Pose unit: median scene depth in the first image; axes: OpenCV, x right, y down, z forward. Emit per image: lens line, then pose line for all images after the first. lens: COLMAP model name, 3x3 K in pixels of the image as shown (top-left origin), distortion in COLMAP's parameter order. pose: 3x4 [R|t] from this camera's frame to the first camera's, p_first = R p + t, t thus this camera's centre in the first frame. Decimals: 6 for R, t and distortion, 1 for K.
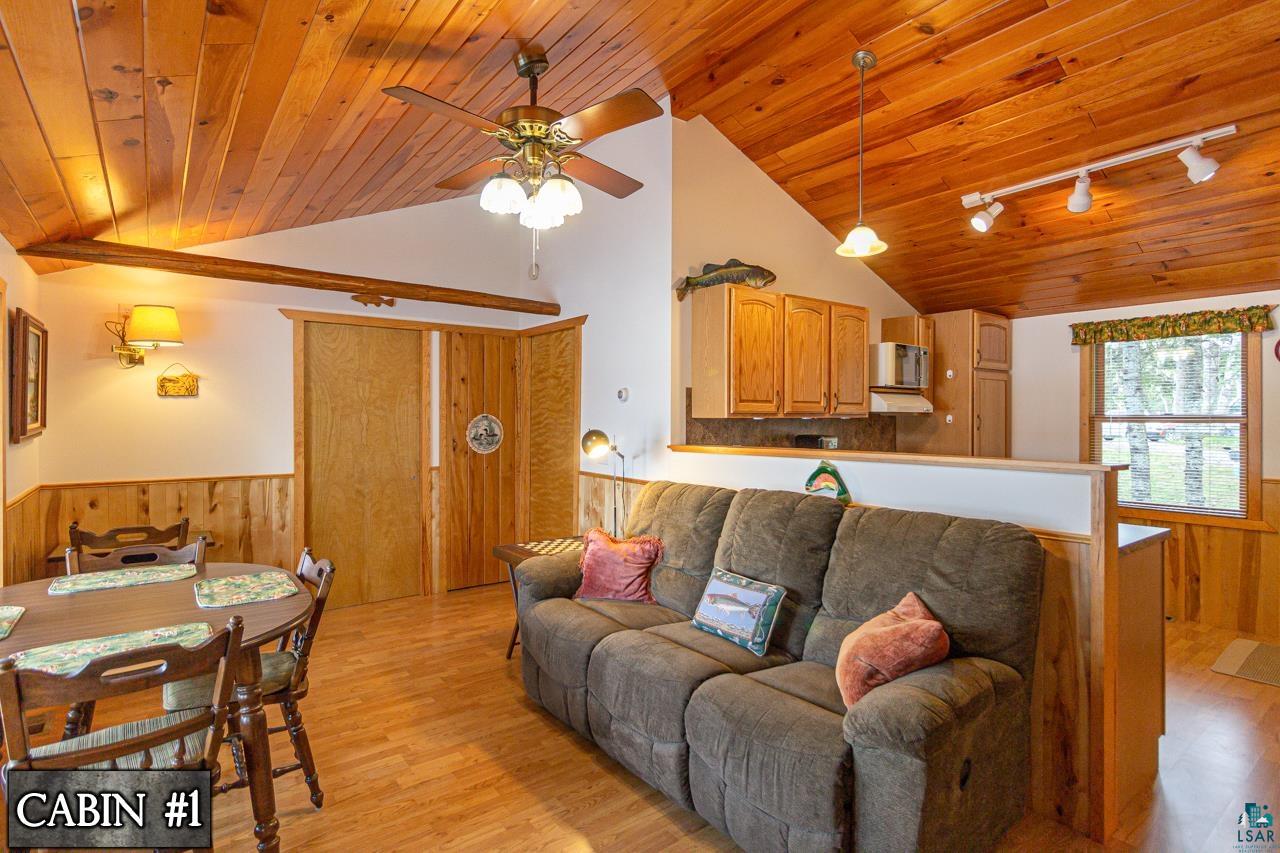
lens RADIAL K [[626.4, 0, 640.0], [0, 626.4, 426.5], [0, 0, 1]] dist [-0.002031, -0.000294]
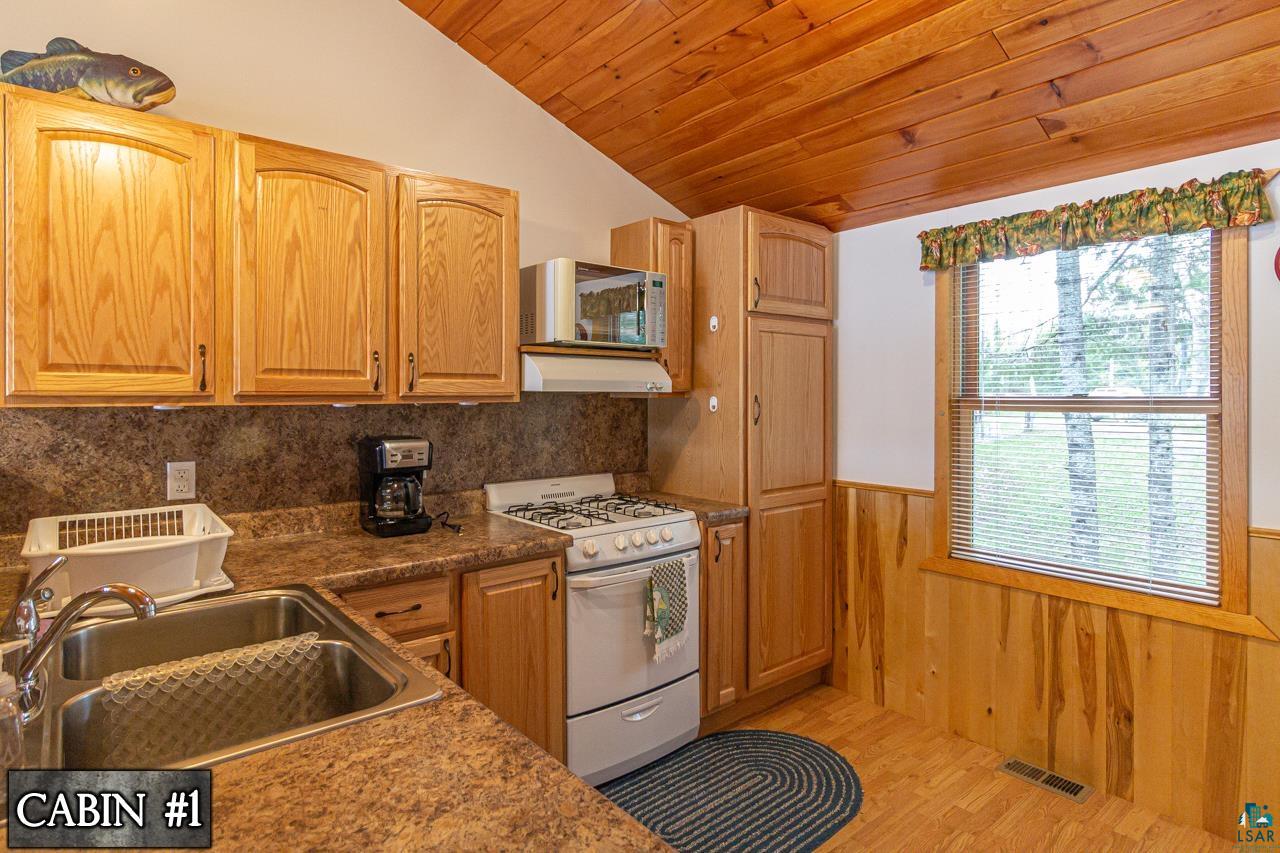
lens RADIAL K [[672.5, 0, 638.5], [0, 672.5, 406.2], [0, 0, 1]] dist [-0.000470, 0.000720]
pose [[0.999336, -0.001284, 0.036405, 0.494309], [0.001238, 0.999998, 0.001289, -0.012710], [-0.036406, -0.001243, 0.999336, 0.487518]]
